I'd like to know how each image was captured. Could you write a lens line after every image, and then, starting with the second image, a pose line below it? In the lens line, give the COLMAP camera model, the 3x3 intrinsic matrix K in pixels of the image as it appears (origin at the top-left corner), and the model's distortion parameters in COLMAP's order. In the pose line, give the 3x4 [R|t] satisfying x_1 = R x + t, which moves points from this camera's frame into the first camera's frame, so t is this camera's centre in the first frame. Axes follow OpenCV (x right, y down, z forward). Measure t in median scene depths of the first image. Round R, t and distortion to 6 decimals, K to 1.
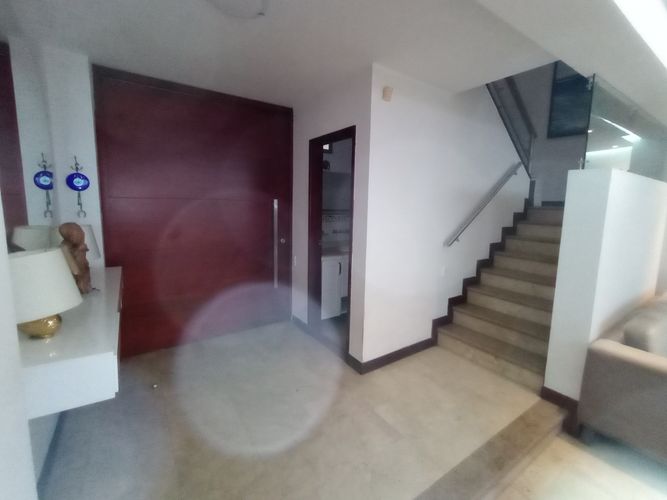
lens RADIAL K [[300.9, 0, 335.3], [0, 300.9, 243.4], [0, 0, 1]] dist [-0.004045, 0.000827]
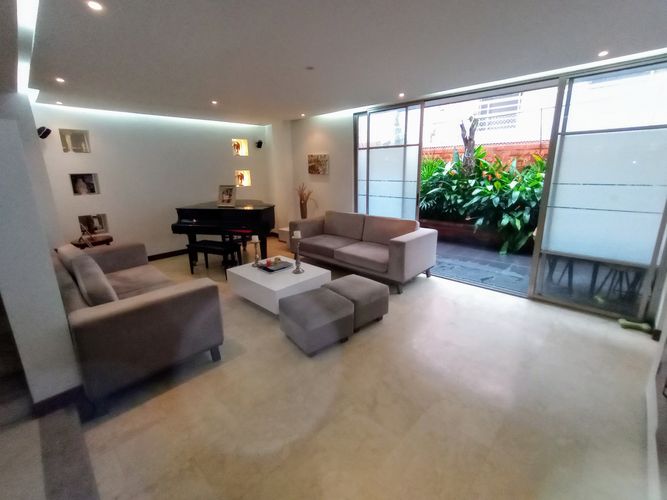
lens RADIAL K [[300.9, 0, 333.9], [0, 300.9, 247.2], [0, 0, 1]] dist [-0.004045, 0.000827]
pose [[-0.204867, -0.257548, 0.944298, -0.087037], [0.140246, 0.947082, 0.288734, -0.025714], [-0.968690, 0.191586, -0.157906, 0.237654]]
